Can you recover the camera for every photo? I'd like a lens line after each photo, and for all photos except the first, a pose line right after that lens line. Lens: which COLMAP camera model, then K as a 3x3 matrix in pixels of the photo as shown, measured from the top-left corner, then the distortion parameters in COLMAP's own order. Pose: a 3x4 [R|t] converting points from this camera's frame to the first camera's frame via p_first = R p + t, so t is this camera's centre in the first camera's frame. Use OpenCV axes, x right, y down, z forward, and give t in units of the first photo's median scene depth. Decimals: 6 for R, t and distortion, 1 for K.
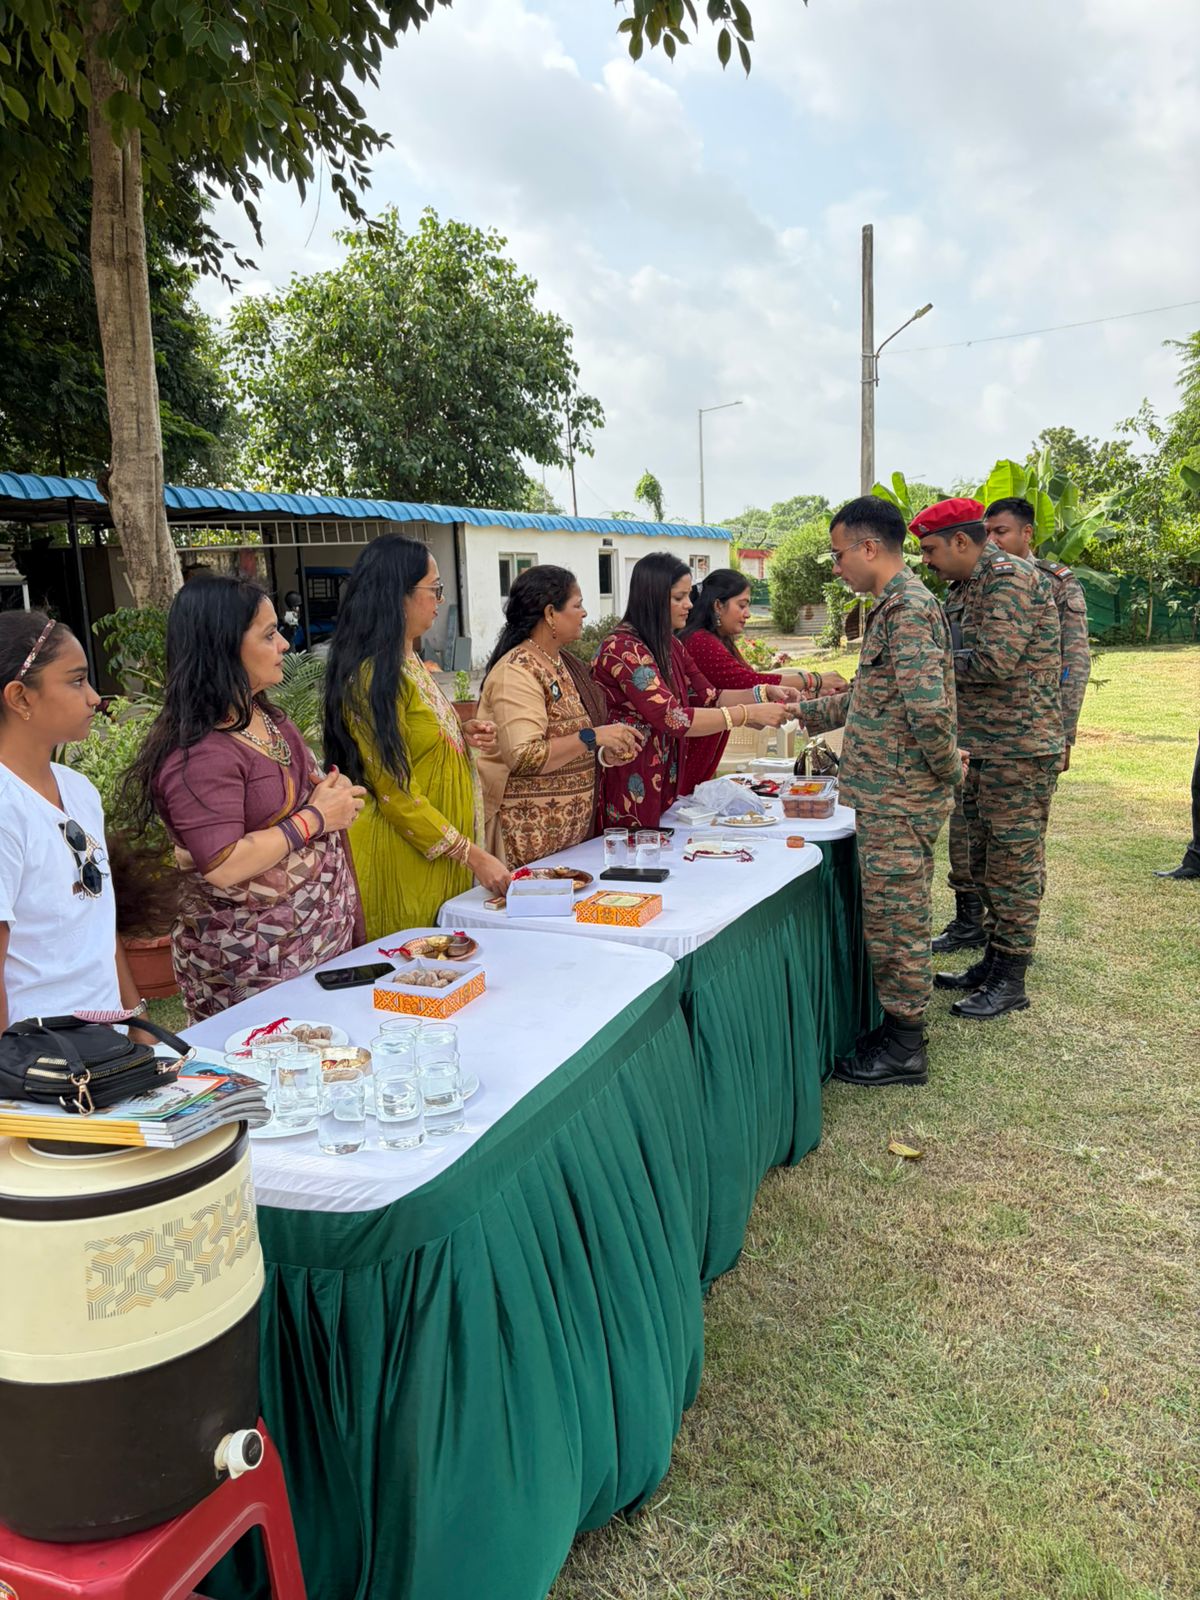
lens RADIAL K [[1233.7, 0, 610.8], [0, 1233.7, 800.6], [0, 0, 1]] dist [0.048884, -0.047021]
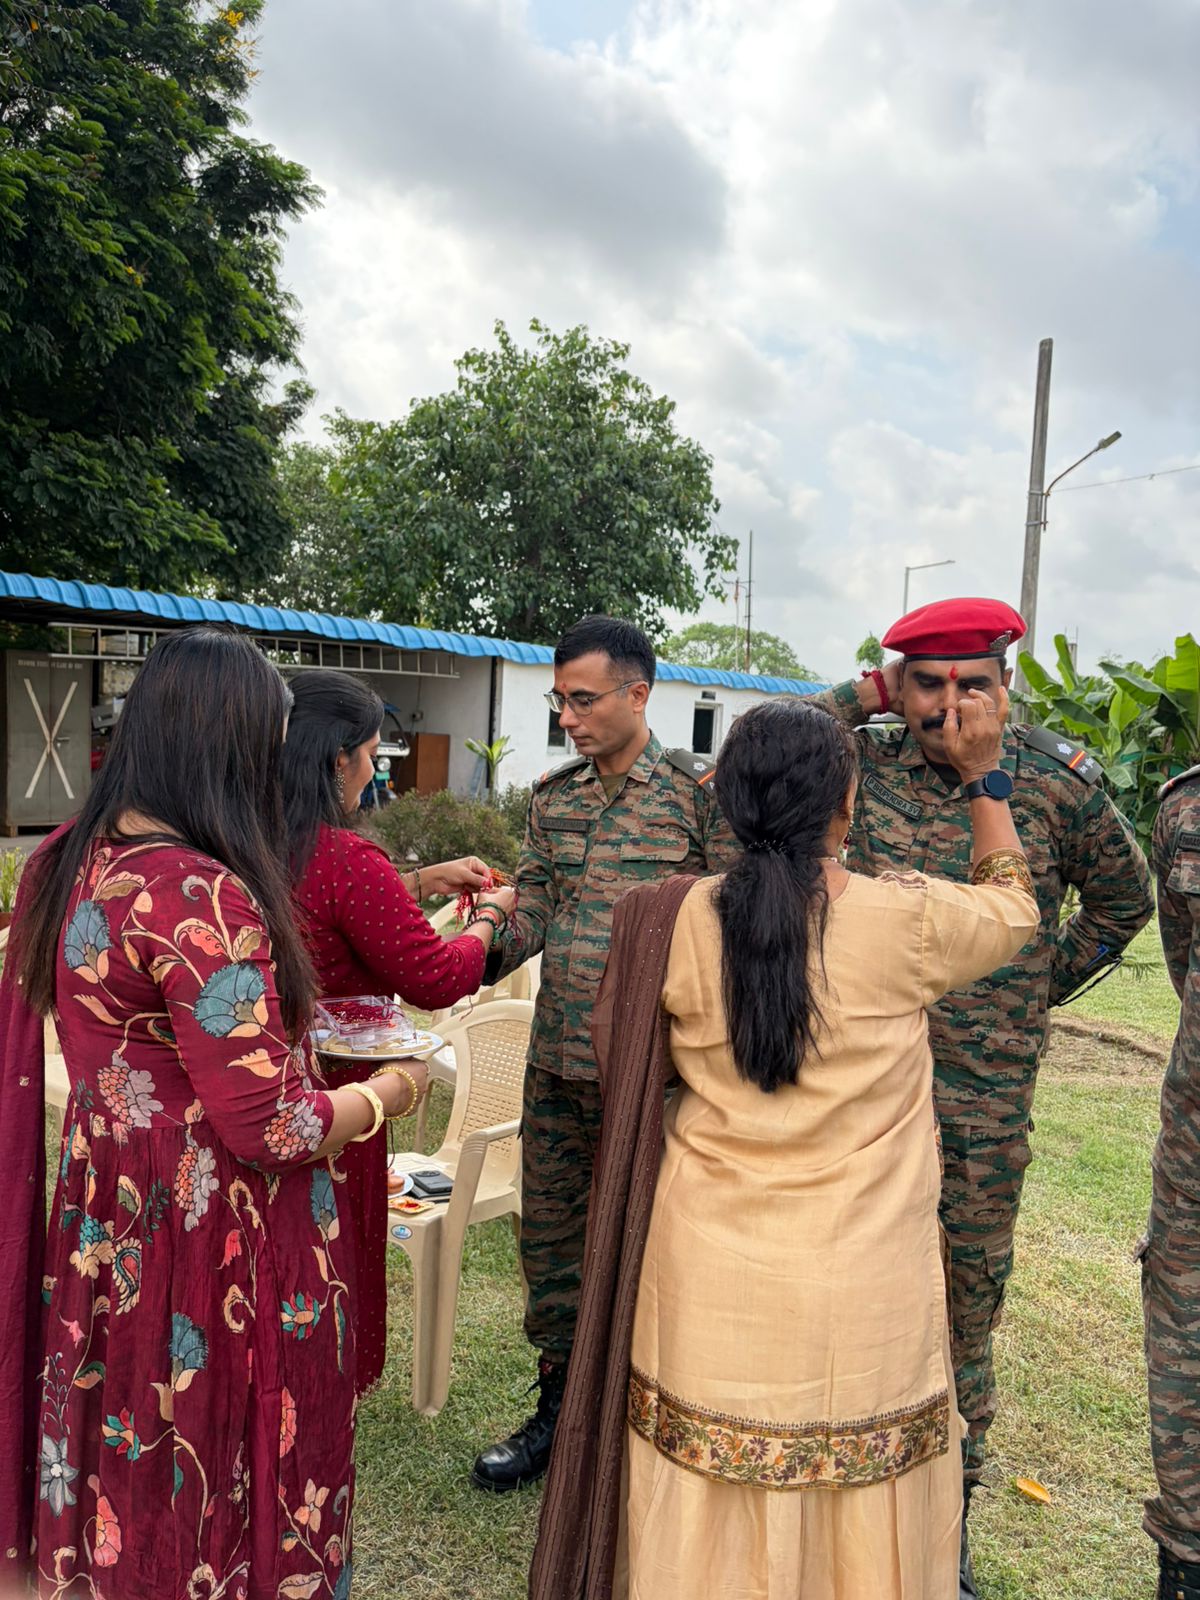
lens RADIAL K [[1233.7, 0, 608.0], [0, 1233.7, 813.8], [0, 0, 1]] dist [0.048884, -0.047021]
pose [[0.971454, 0.094239, -0.217707, 0.188884], [-0.118452, 0.987813, -0.100966, -0.051518], [0.205539, 0.123871, 0.970778, 0.257173]]
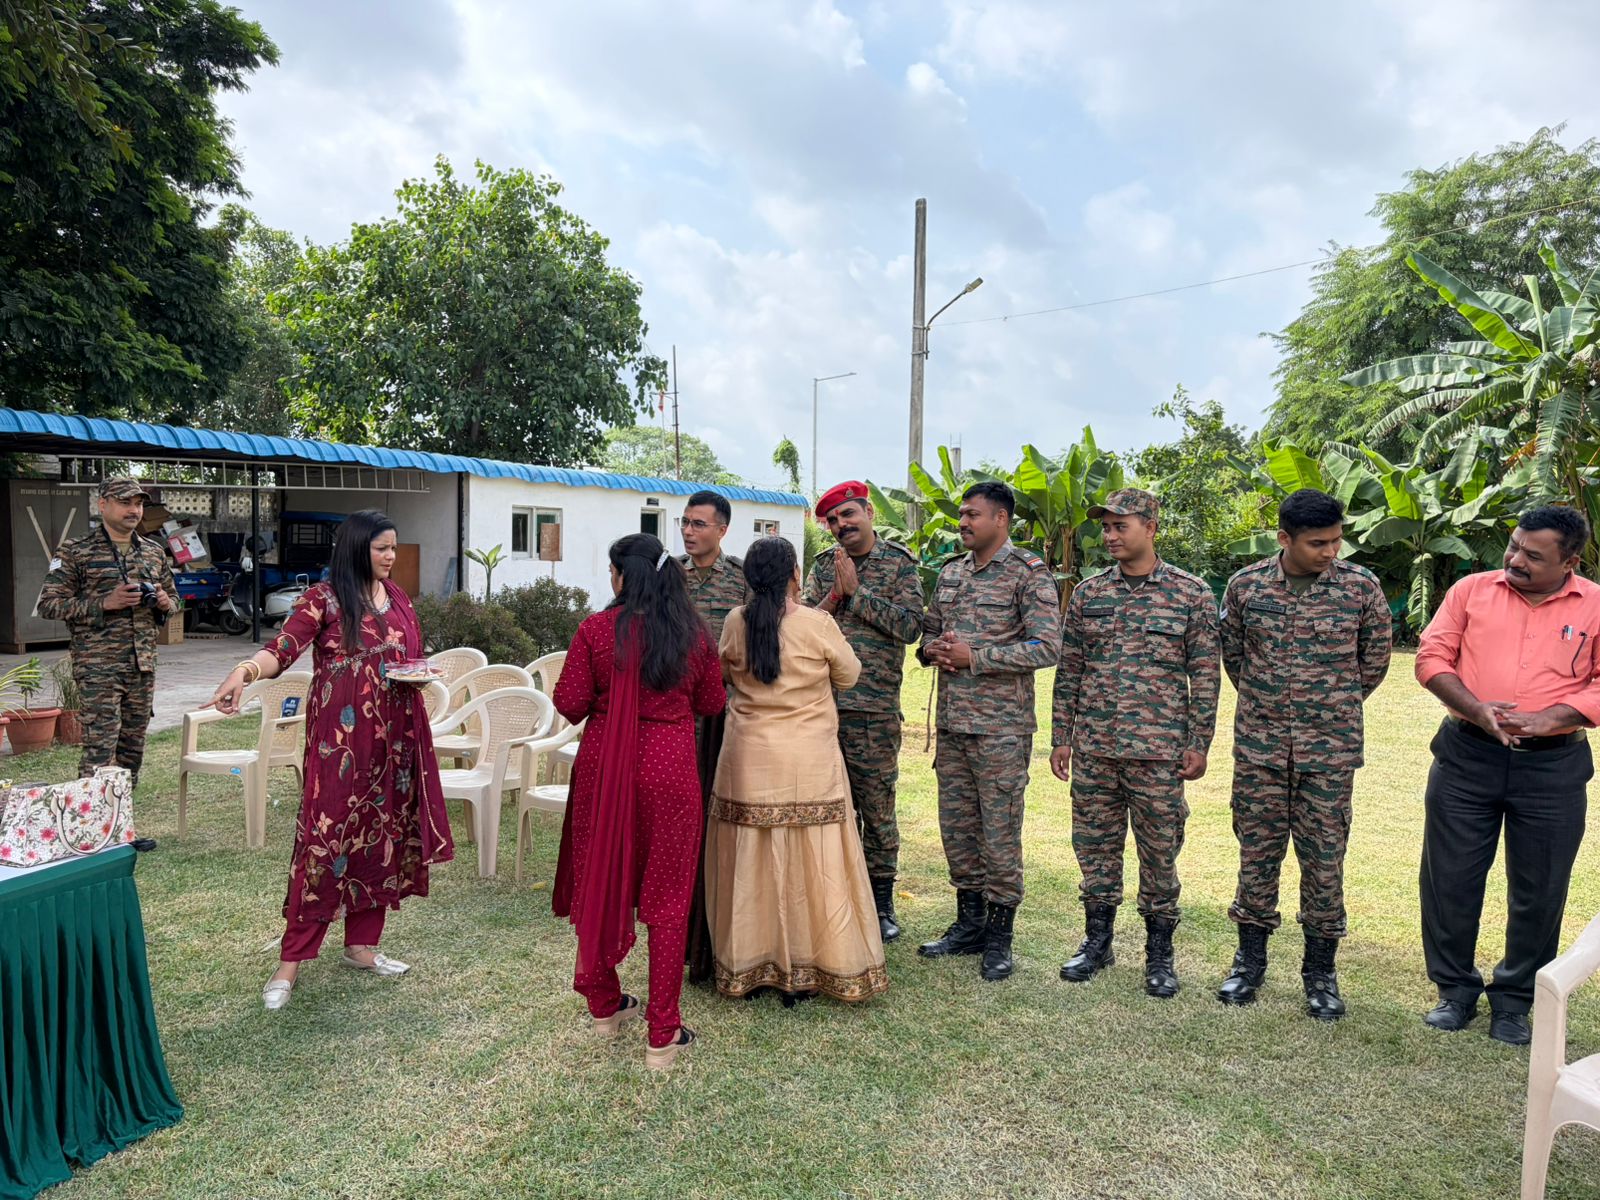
lens RADIAL K [[1233.7, 0, 791.5], [0, 1233.7, 627.5], [0, 0, 1]] dist [0.048884, -0.047021]
pose [[0.998666, 0.050565, -0.010506, 0.185594], [-0.051400, 0.992946, -0.106848, -0.022910], [0.005029, 0.107246, 0.994220, 0.086477]]
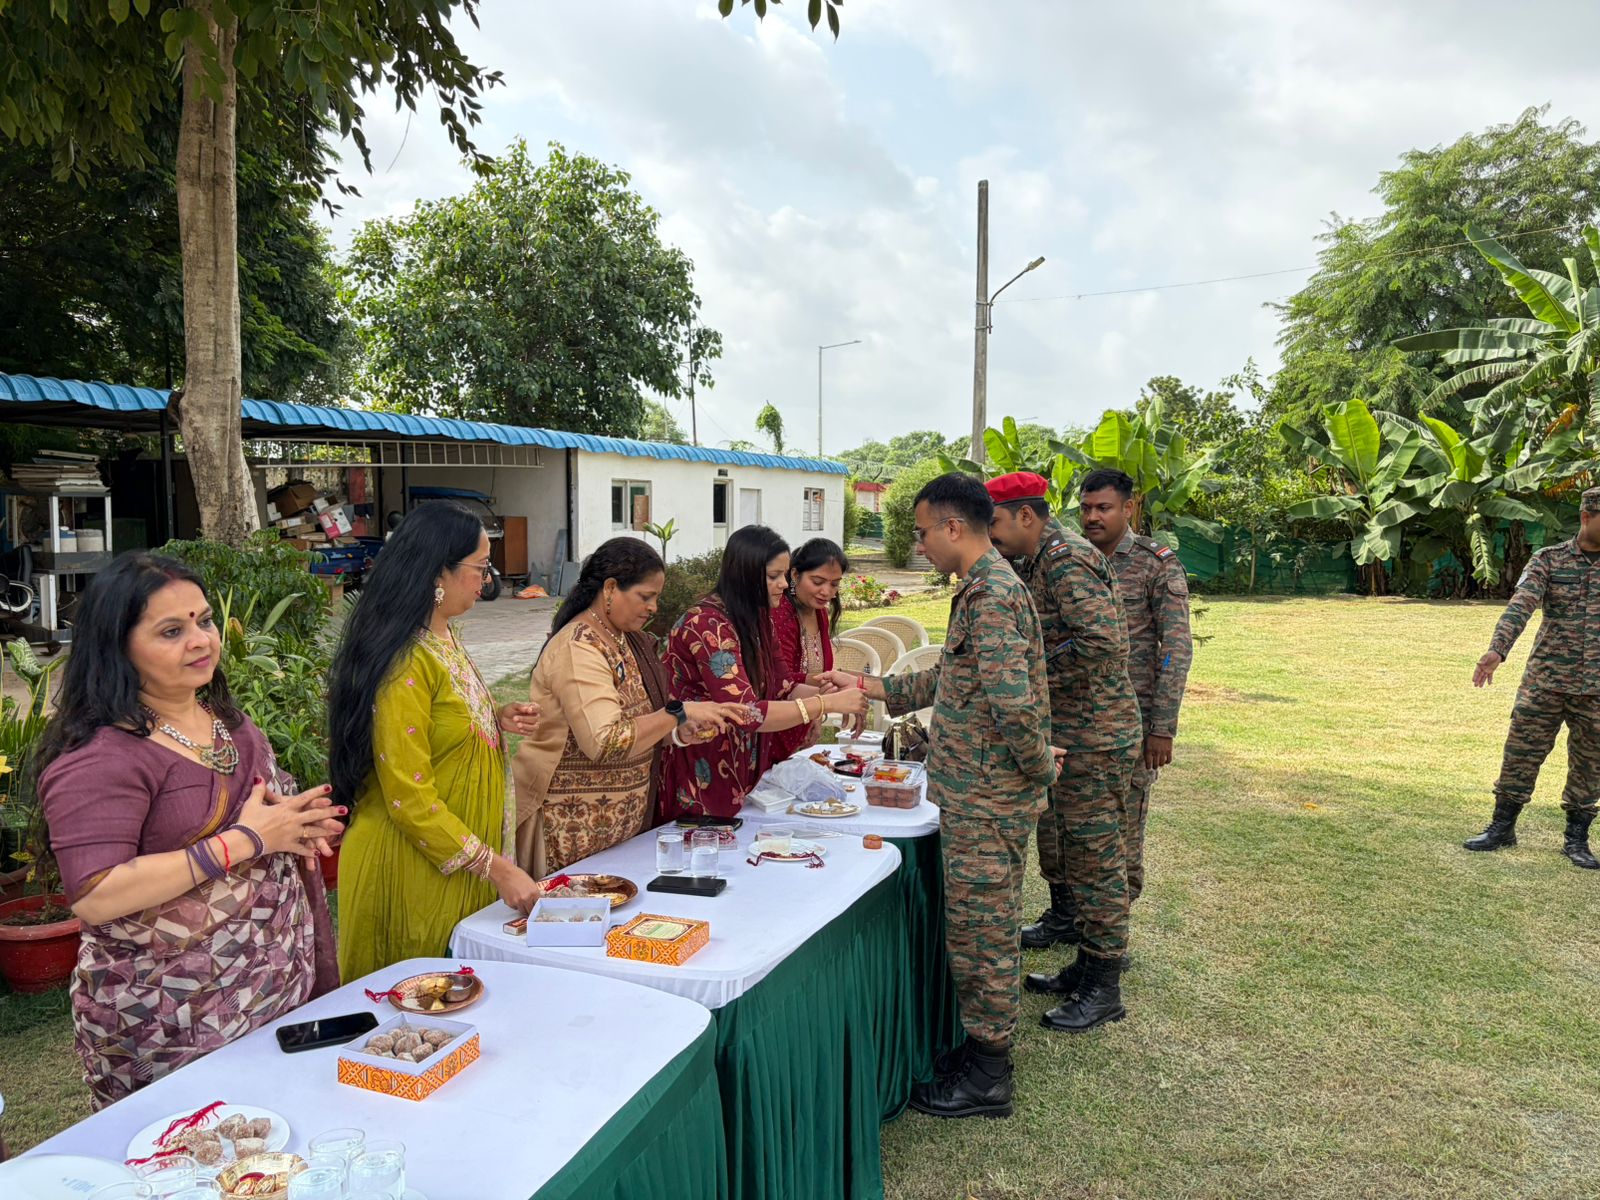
lens RADIAL K [[1233.7, 0, 789.5], [0, 1233.7, 620.6], [0, 0, 1]] dist [0.048884, -0.047021]
pose [[0.998183, 0.033615, 0.050005, 0.008613], [-0.029369, 0.996088, -0.083348, -0.011678], [-0.052611, 0.081728, 0.995265, 0.018956]]
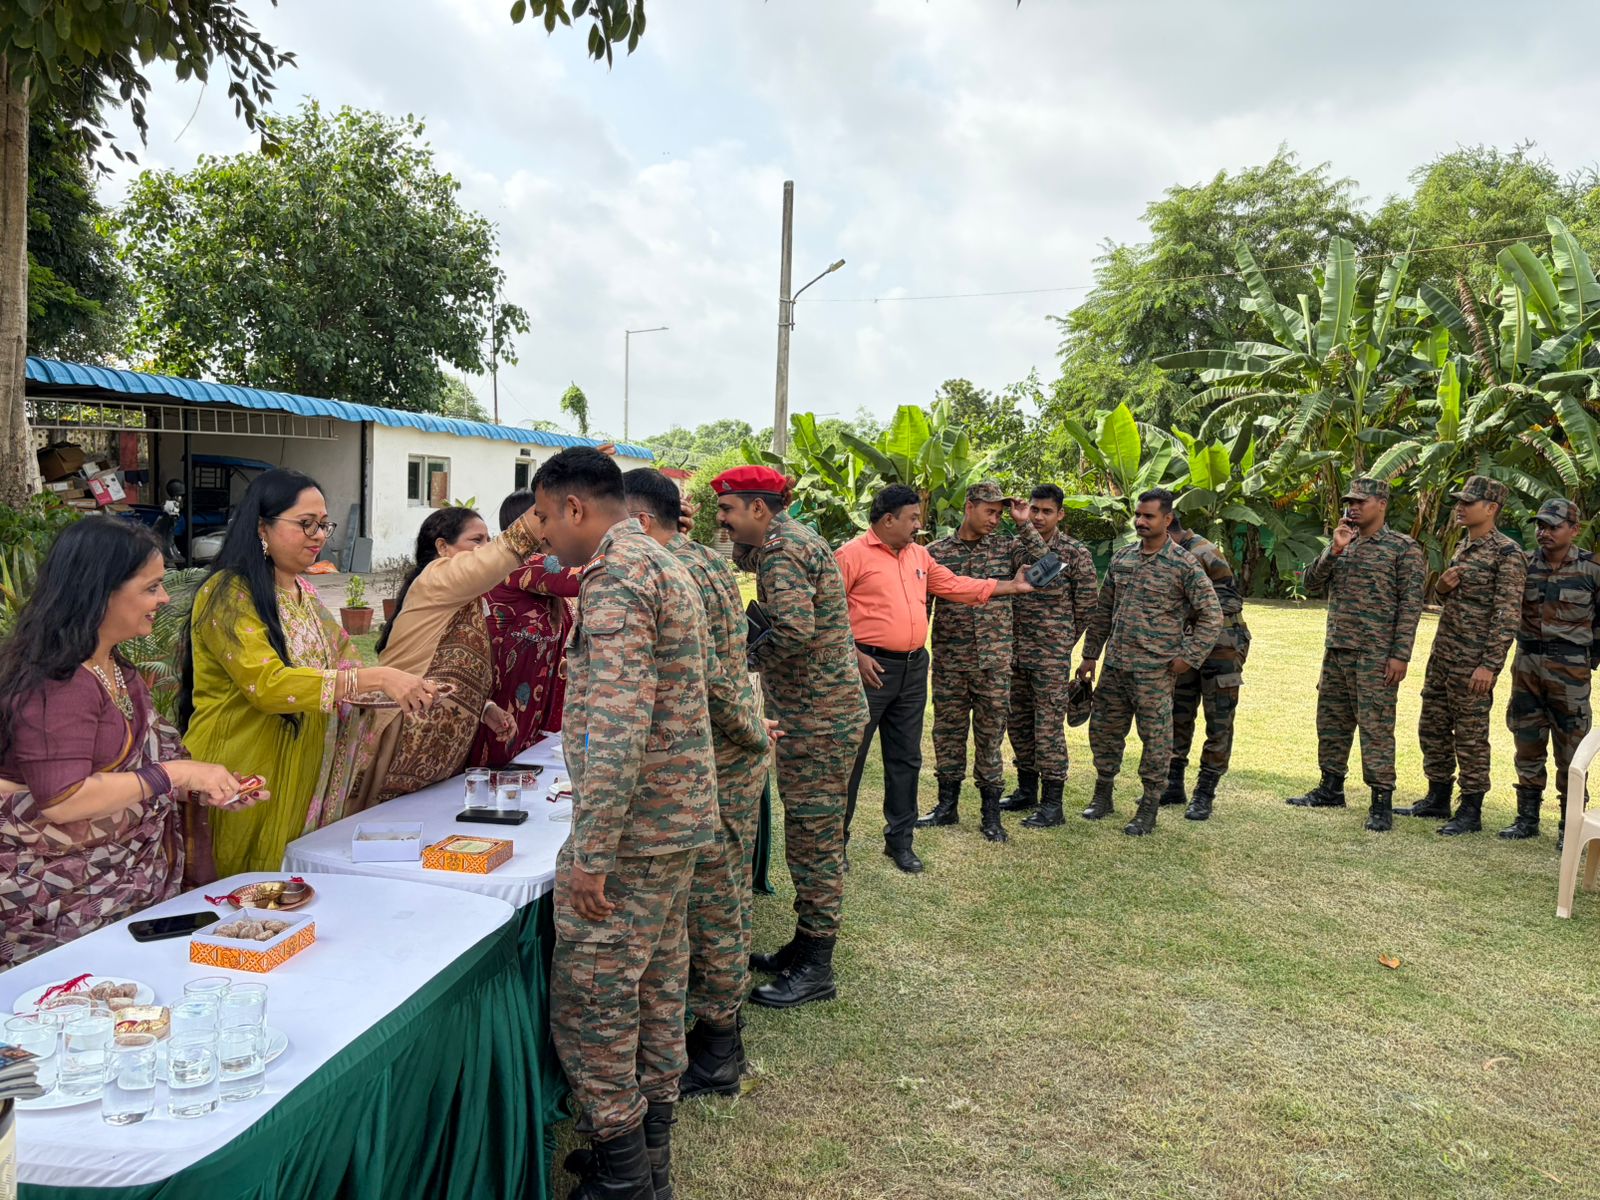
lens RADIAL K [[1233.7, 0, 791.9], [0, 1233.7, 615.9], [0, 0, 1]] dist [0.048884, -0.047021]
pose [[0.976262, 0.052961, 0.210020, 0.007549], [-0.036343, 0.995952, -0.082214, -0.005906], [-0.213524, 0.072629, 0.974234, -0.011512]]
